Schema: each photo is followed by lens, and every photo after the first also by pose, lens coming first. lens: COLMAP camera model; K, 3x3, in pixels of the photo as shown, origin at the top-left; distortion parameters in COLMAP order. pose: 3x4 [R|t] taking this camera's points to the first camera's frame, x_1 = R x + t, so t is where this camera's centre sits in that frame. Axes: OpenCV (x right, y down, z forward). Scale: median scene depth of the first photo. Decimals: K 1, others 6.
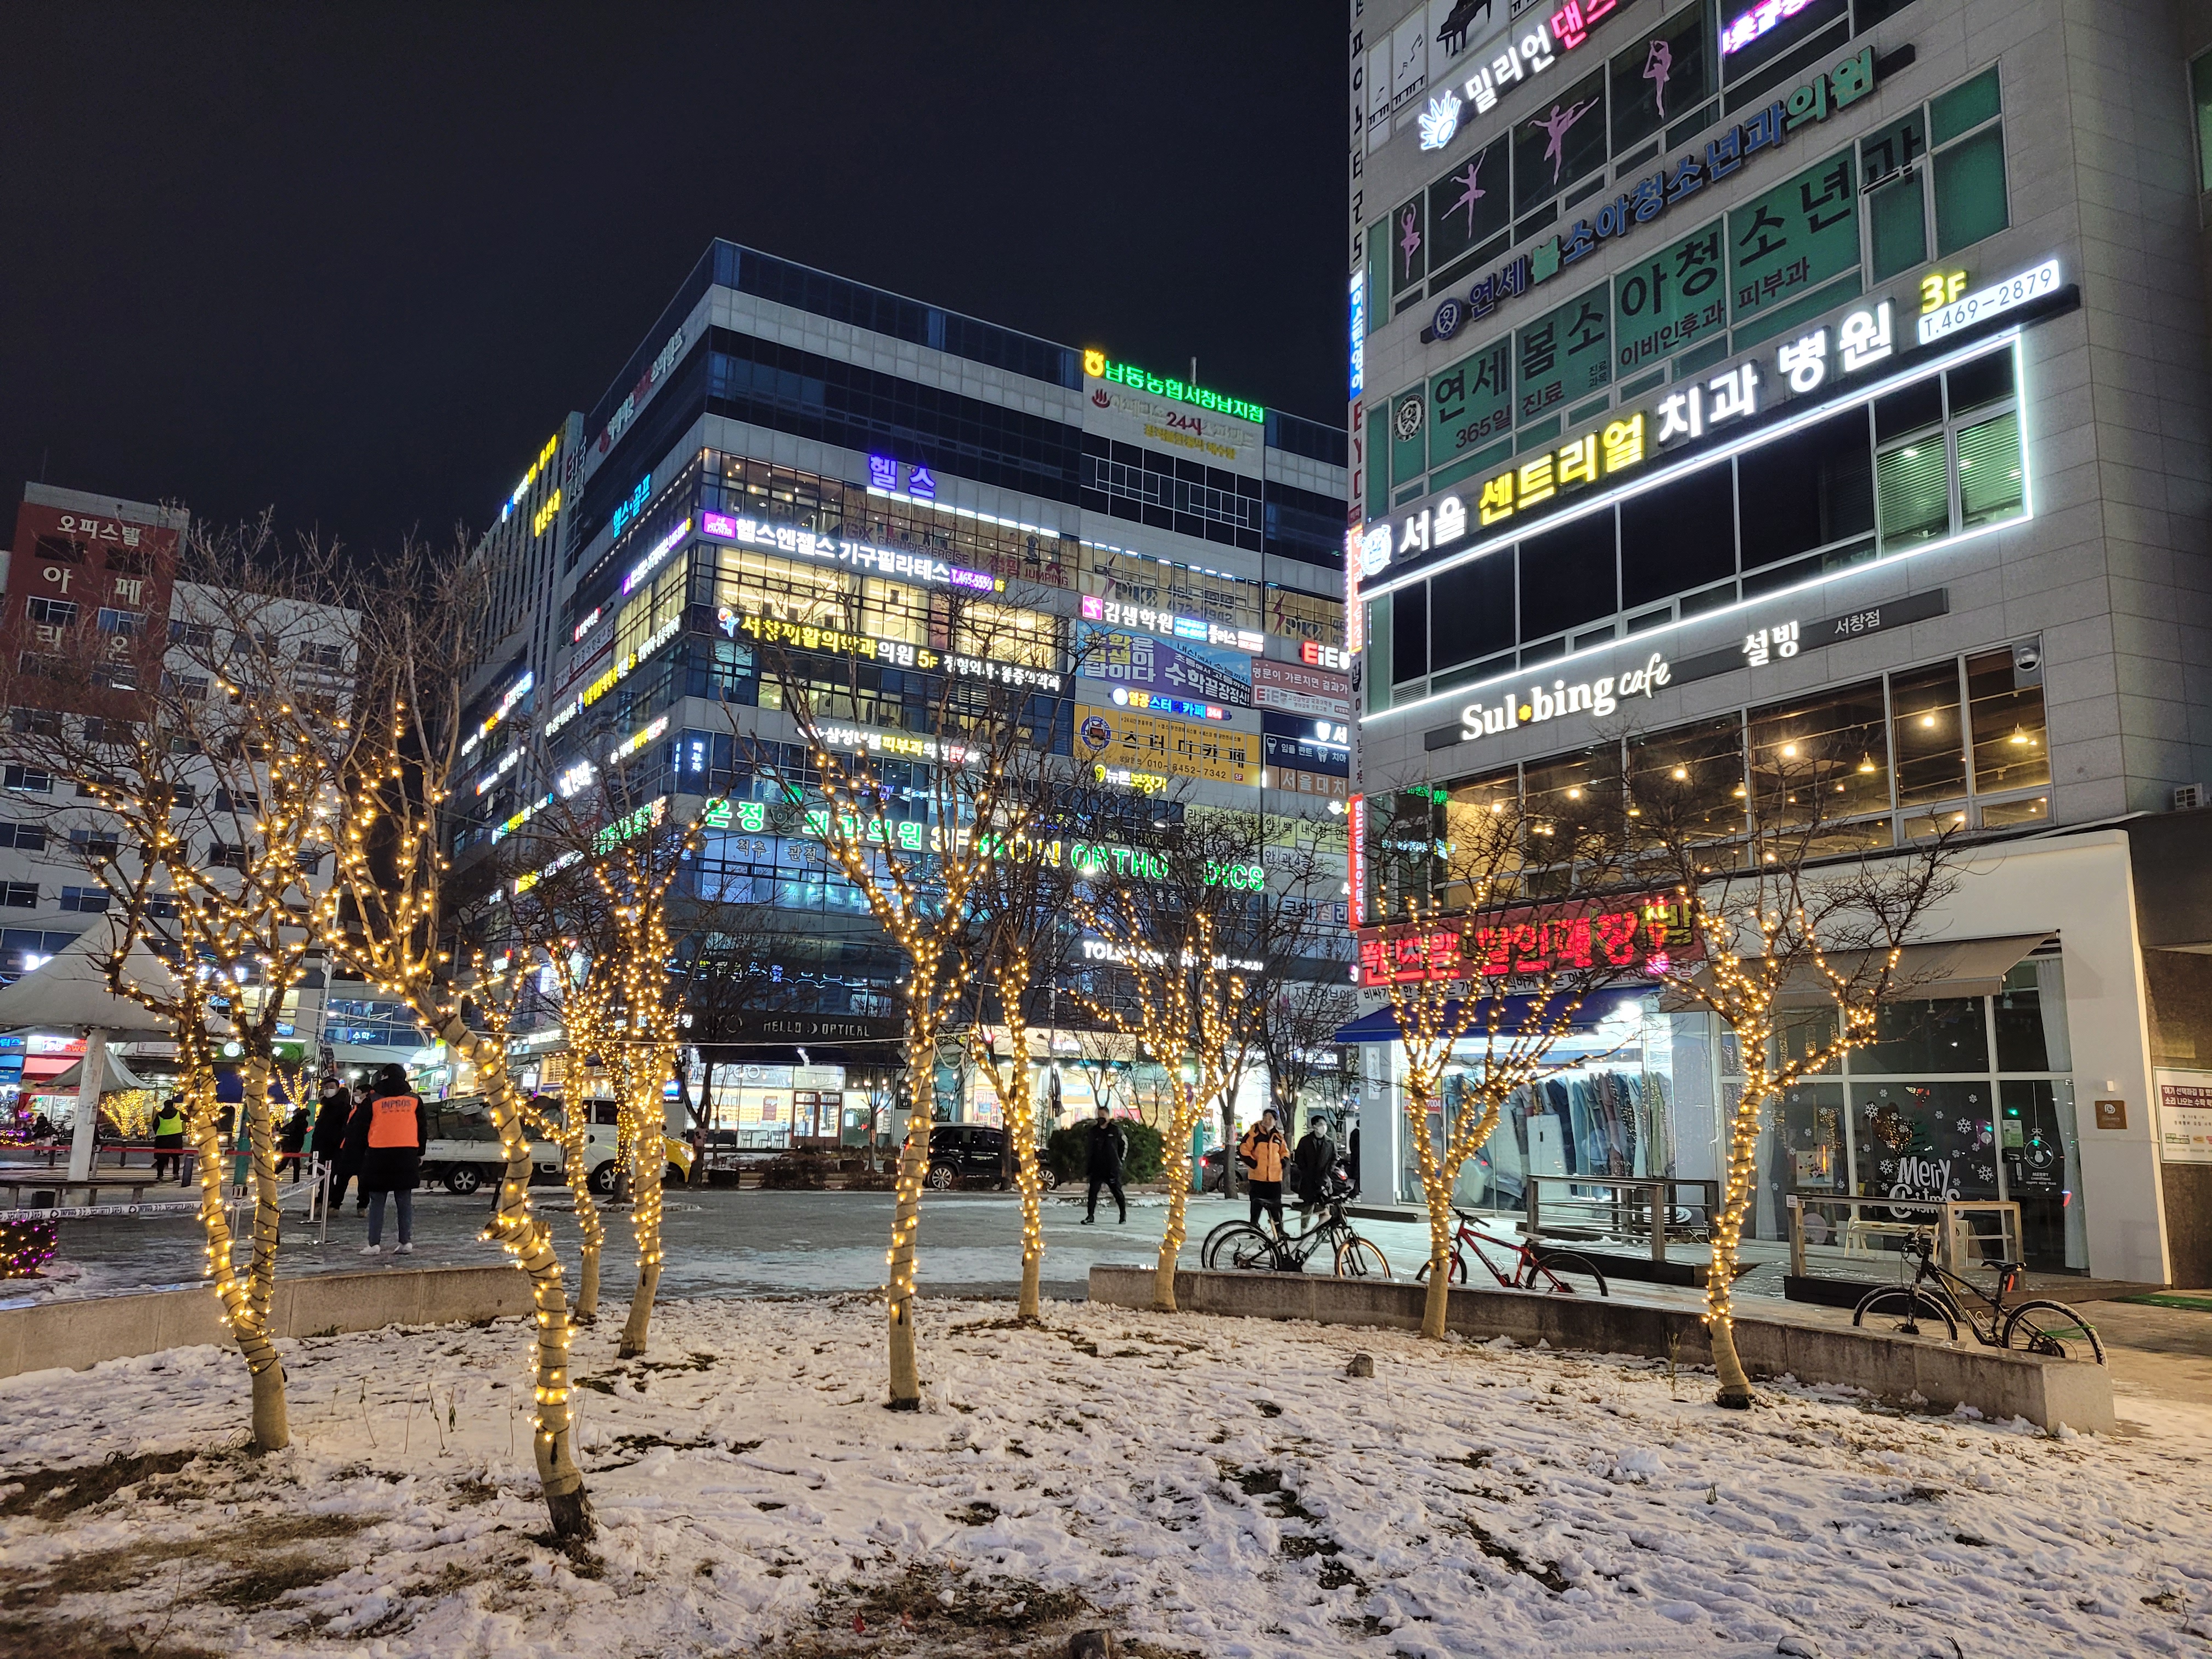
lens RADIAL K [[1648.1, 0, 1105.0], [0, 1648.1, 829.5], [0, 0, 1]] dist [0.060166, -0.035306]
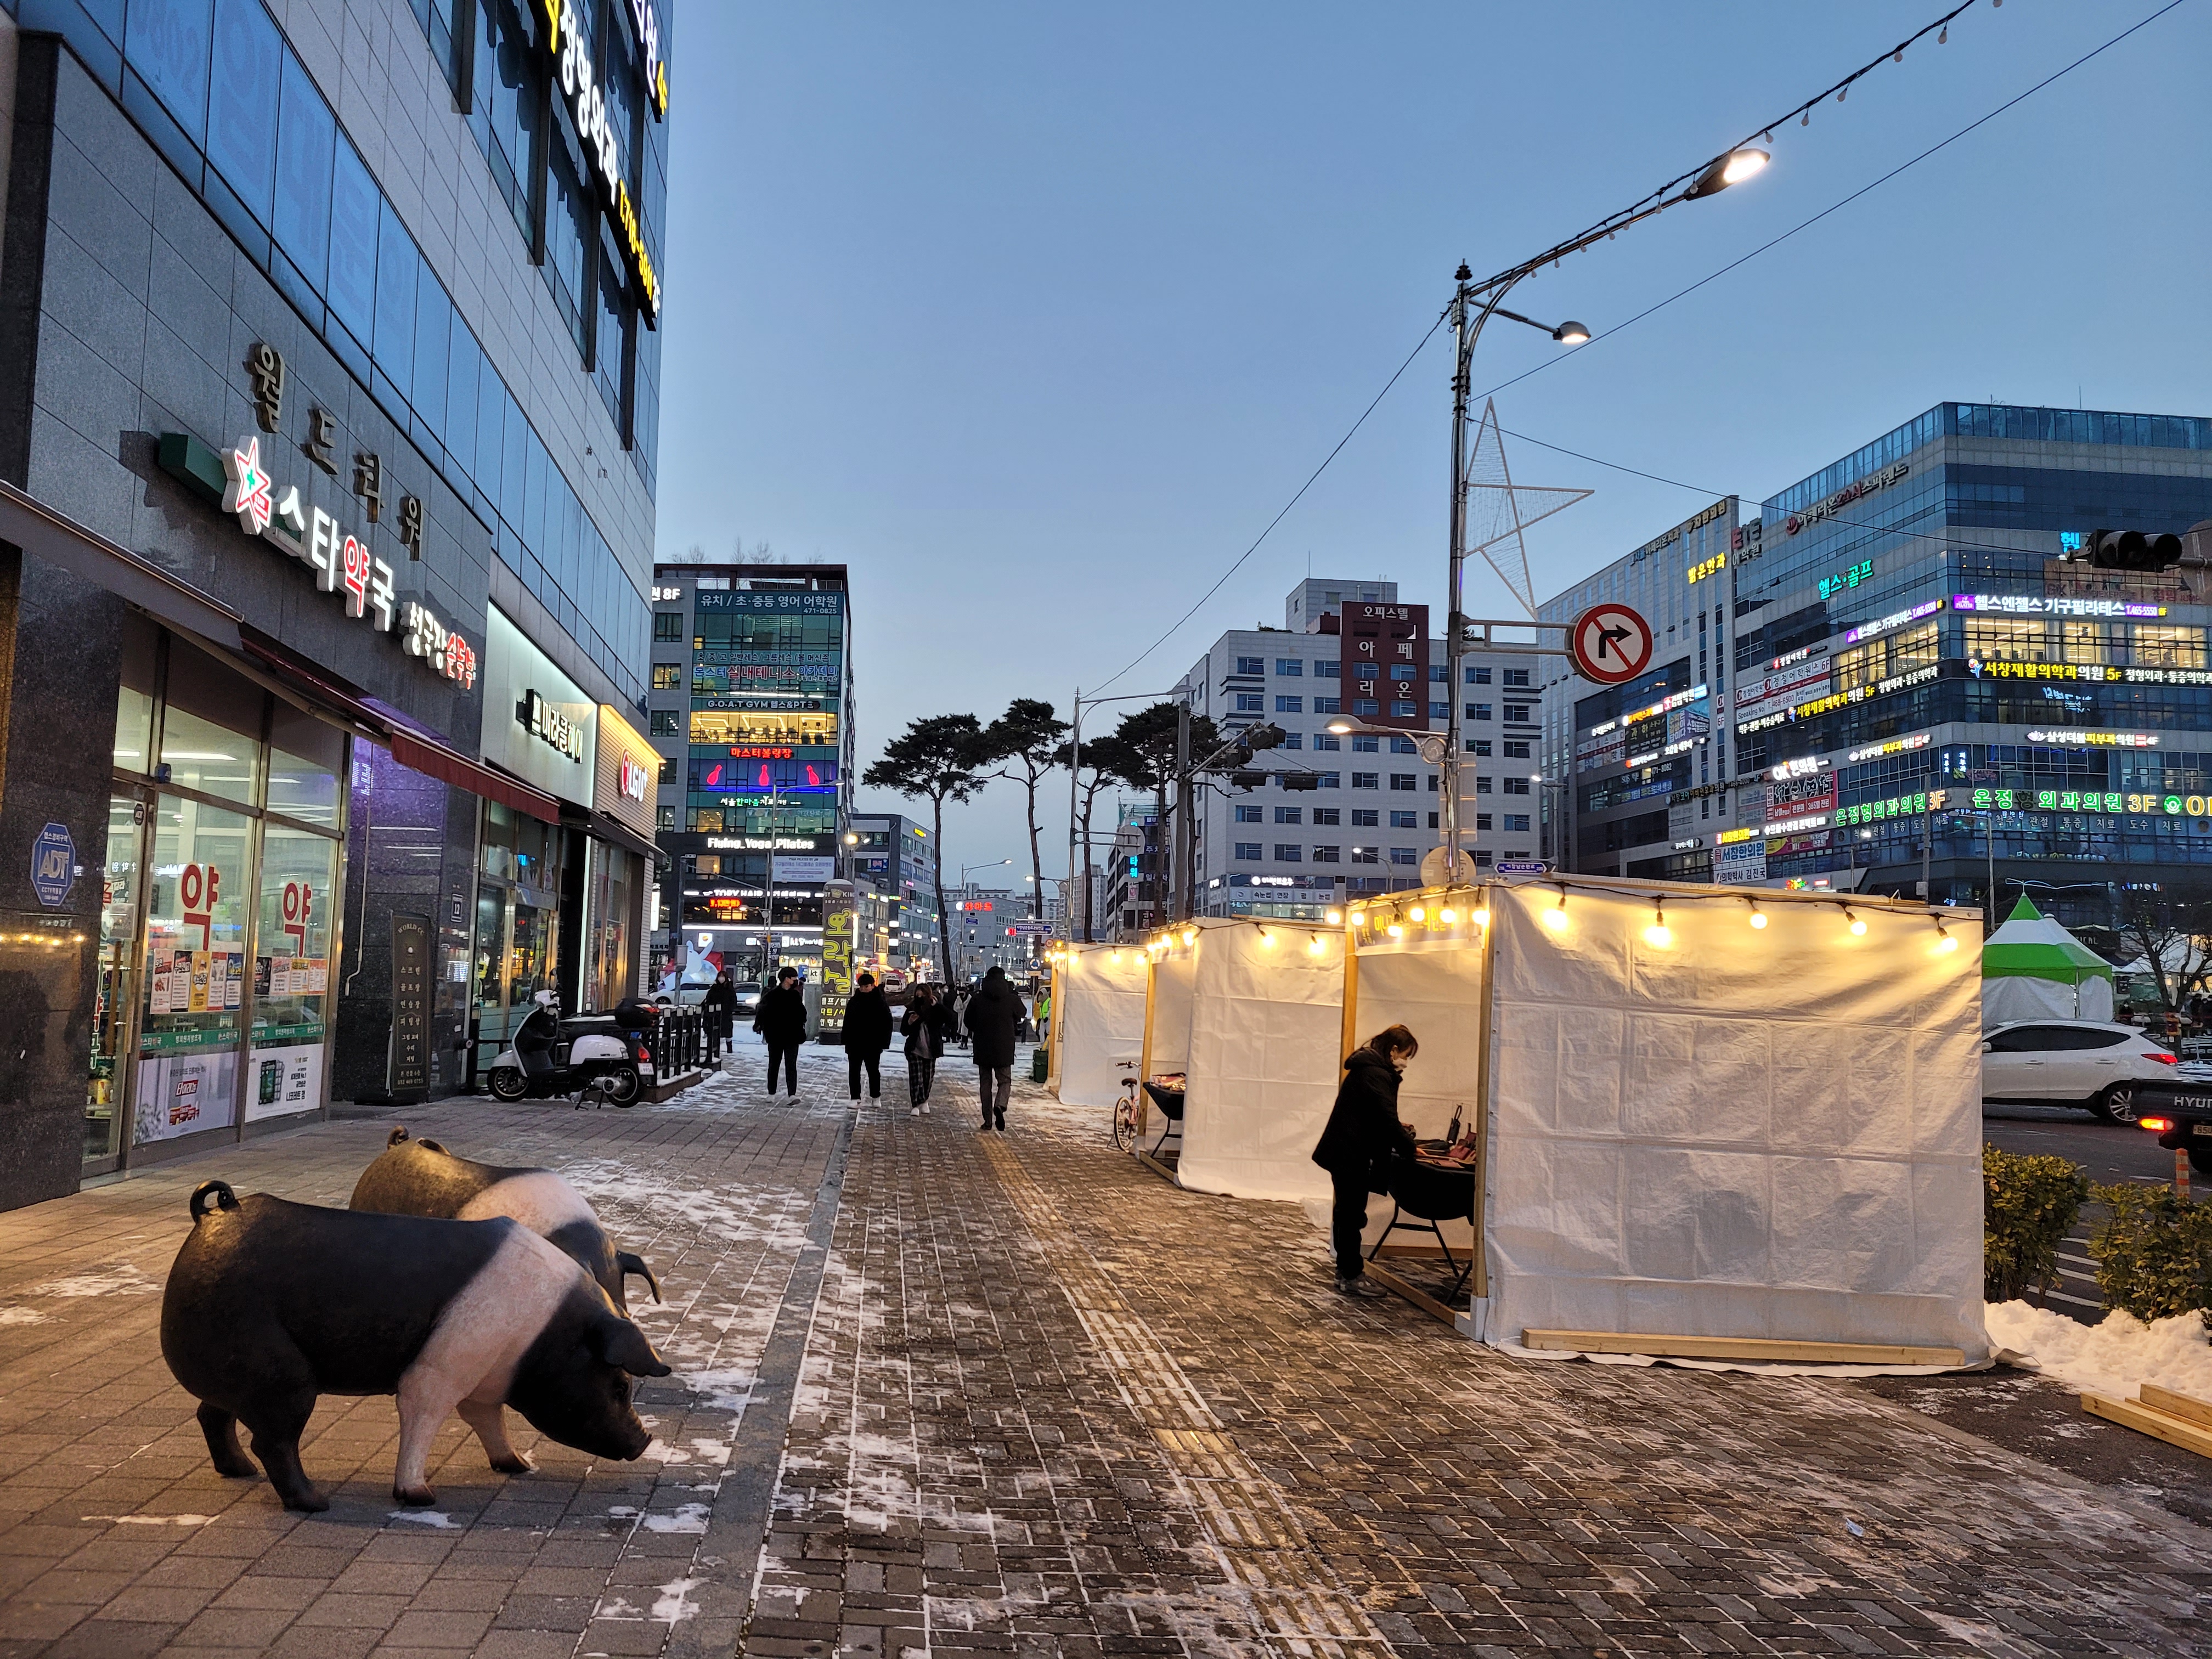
lens RADIAL K [[1648.1, 0, 1109.0], [0, 1648.1, 830.4], [0, 0, 1]] dist [0.060166, -0.035306]
pose [[0.919008, -0.049333, -0.391140, -0.345550], [0.077490, 0.995389, 0.056524, -0.119547], [0.386548, -0.082256, 0.918594, -0.647657]]
